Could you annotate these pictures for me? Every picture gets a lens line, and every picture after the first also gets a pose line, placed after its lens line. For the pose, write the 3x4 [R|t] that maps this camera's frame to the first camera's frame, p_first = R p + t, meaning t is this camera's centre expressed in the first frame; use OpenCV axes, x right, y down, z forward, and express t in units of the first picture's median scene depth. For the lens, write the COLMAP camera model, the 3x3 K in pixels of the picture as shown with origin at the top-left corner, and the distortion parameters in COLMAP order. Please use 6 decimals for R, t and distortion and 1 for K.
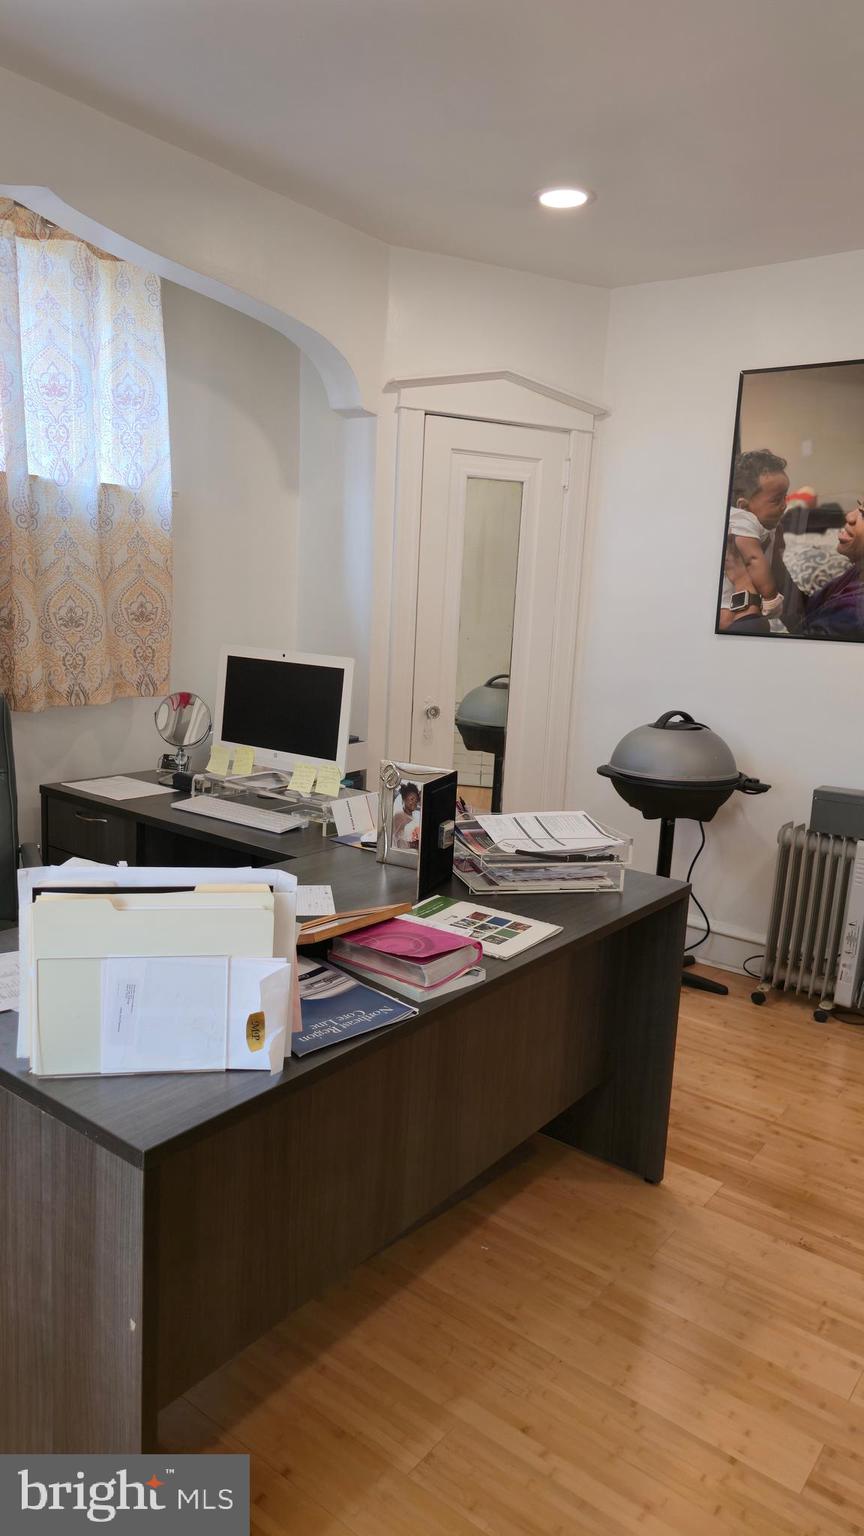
lens RADIAL K [[998.0, 0, 431.4], [0, 998.0, 771.6], [0, 0, 1]] dist [0.009787, 0.003372]
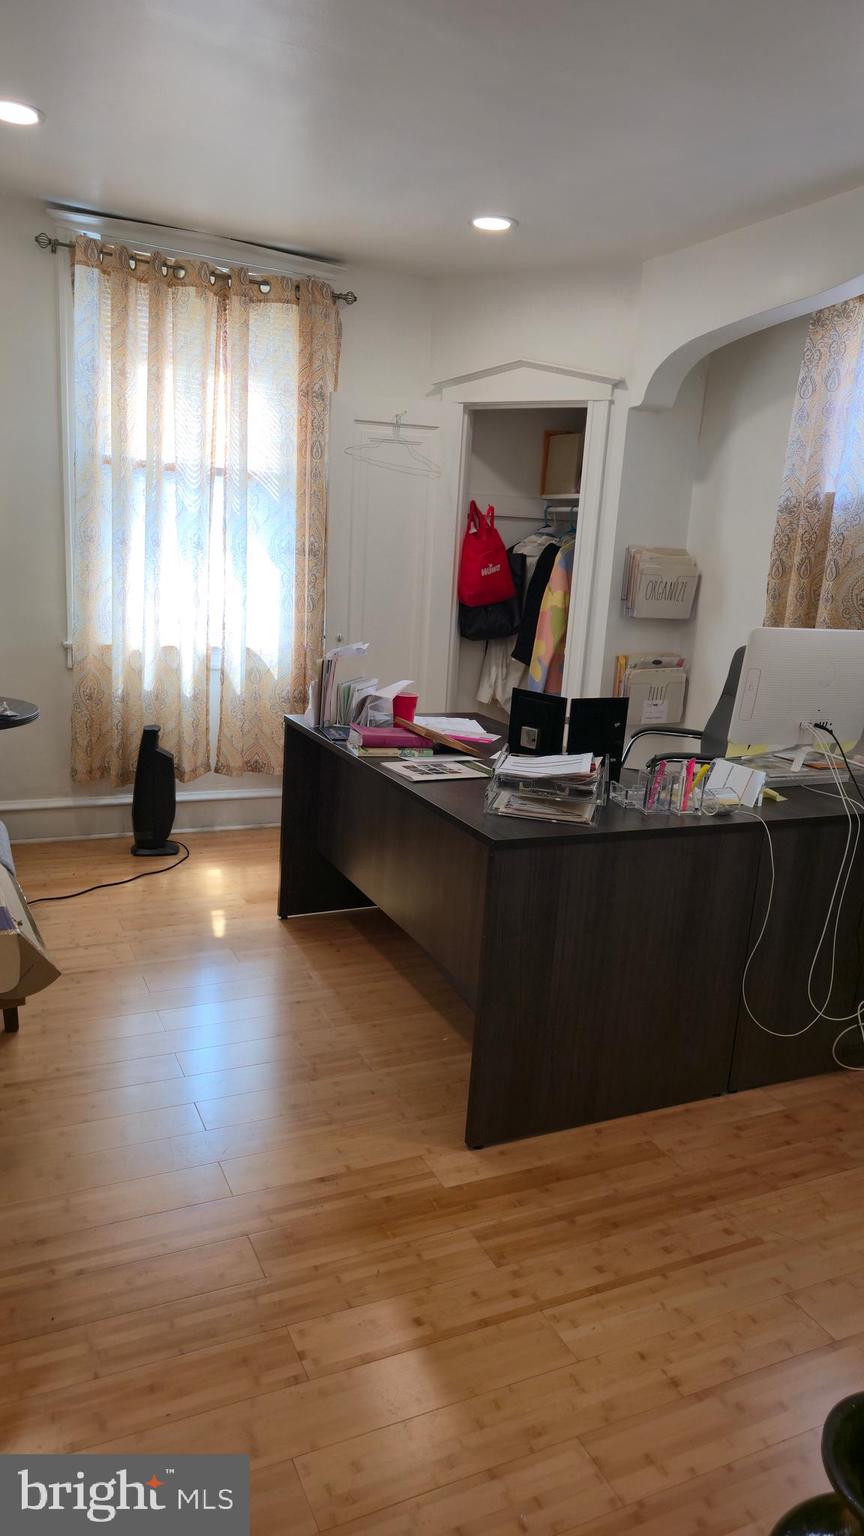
lens RADIAL K [[998.0, 0, 430.2], [0, 998.0, 768.1], [0, 0, 1]] dist [0.009787, 0.003372]
pose [[-0.448346, 0.108500, -0.887251, 1.305800], [-0.246757, 0.939010, 0.239521, -0.189368], [0.859125, 0.326324, -0.394228, 1.512067]]
